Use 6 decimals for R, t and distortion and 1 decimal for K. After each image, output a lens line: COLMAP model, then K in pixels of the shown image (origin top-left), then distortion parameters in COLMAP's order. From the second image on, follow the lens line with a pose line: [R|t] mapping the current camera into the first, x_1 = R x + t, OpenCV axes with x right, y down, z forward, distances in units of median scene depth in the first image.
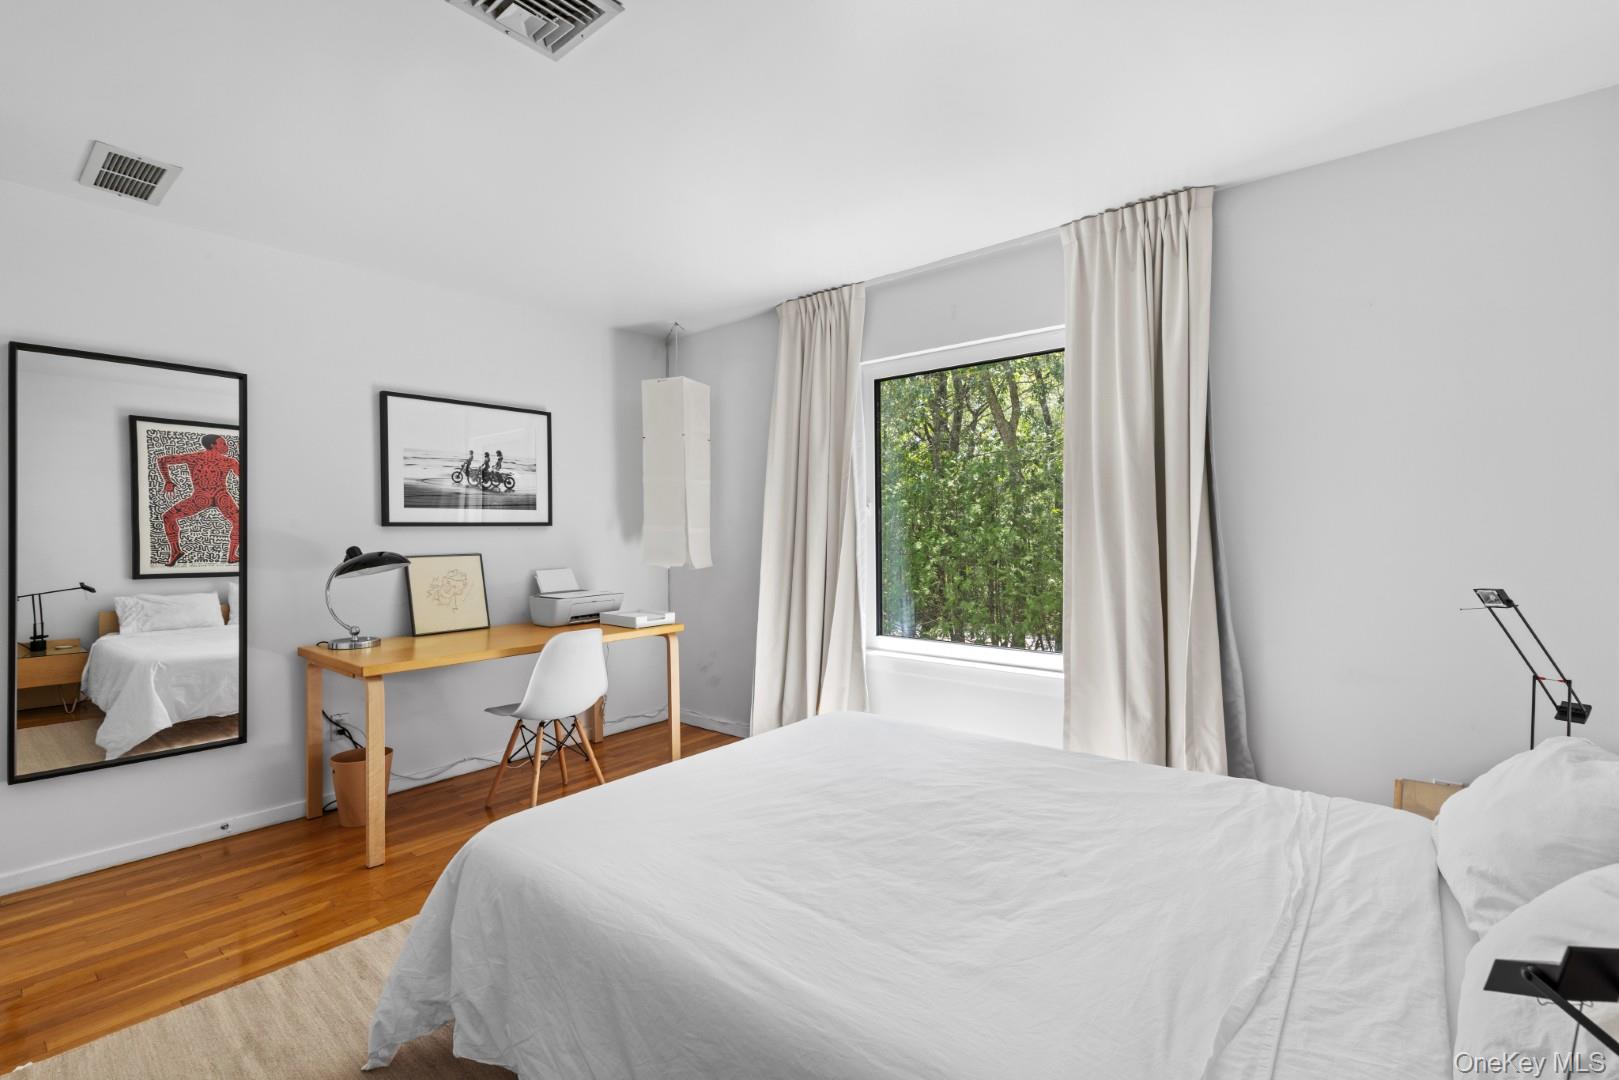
lens RADIAL K [[717.3, 0, 806.9], [0, 717.3, 536.9], [0, 0, 1]] dist [0.006699, -0.000652]
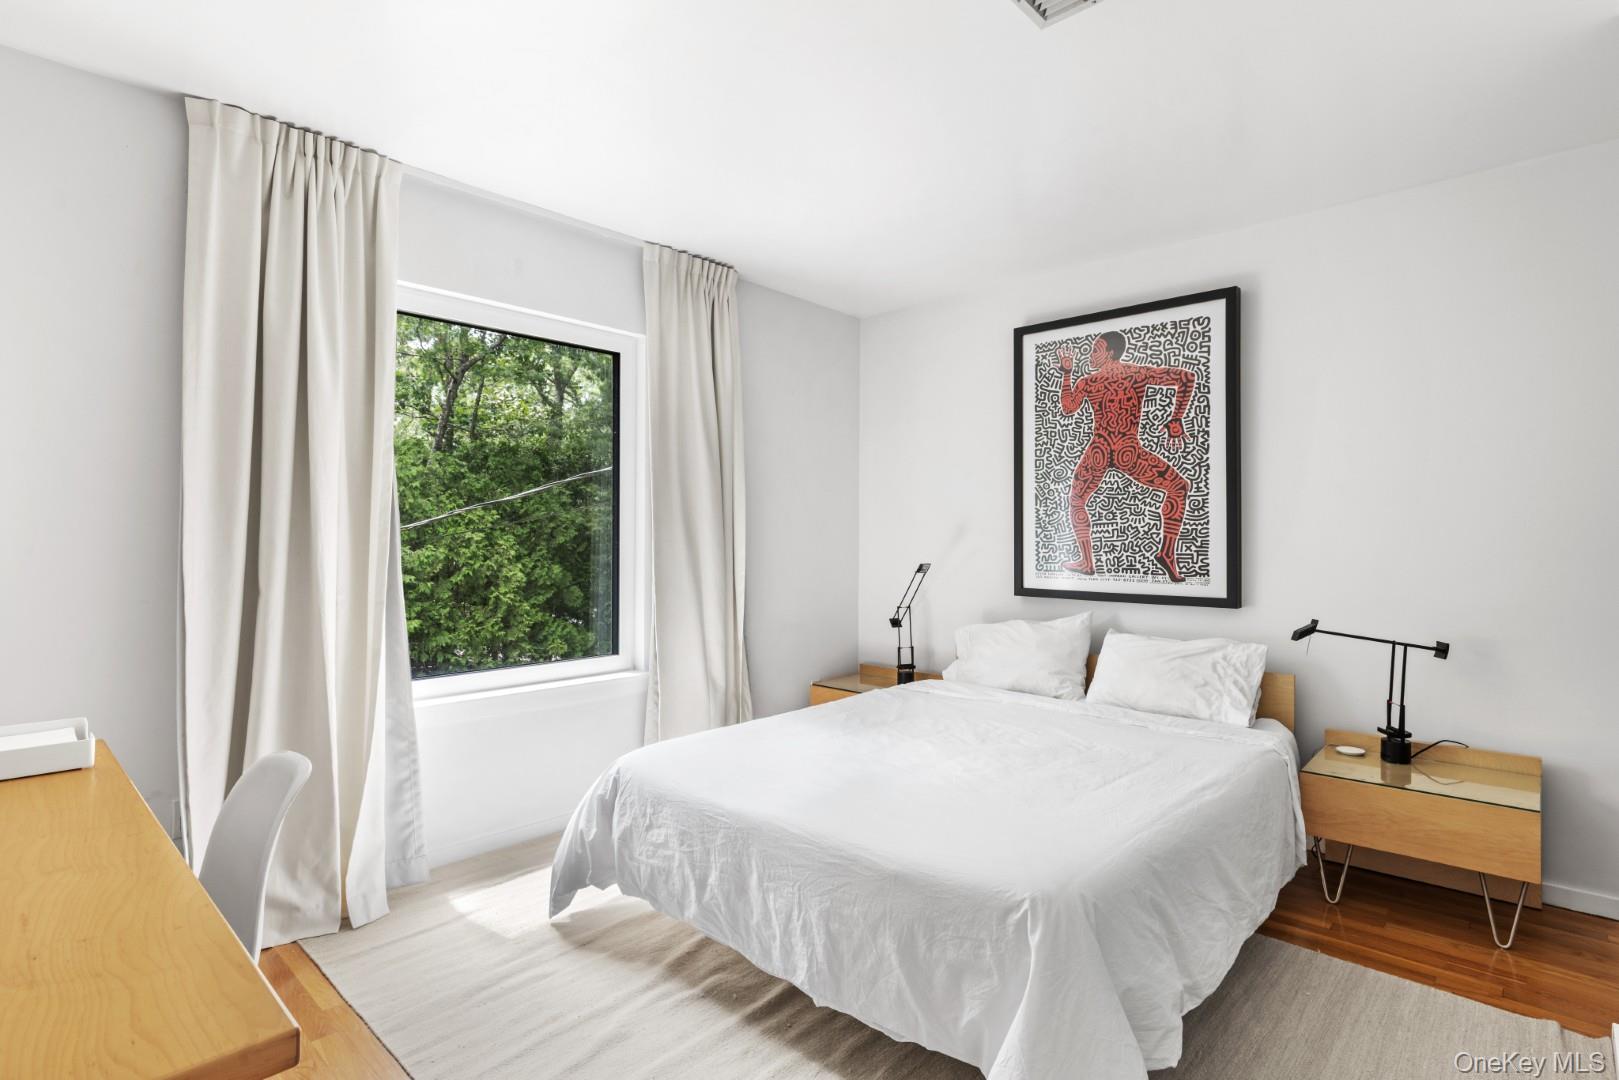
lens RADIAL K [[811.7, 0, 807.9], [0, 811.7, 540.7], [0, 0, 1]] dist [0.004930, 0.000260]
pose [[0.066094, 0.008274, 0.997779, -1.307352], [0.006938, 0.999938, -0.008751, 0.017673], [-0.997789, 0.007501, 0.066032, 1.146592]]
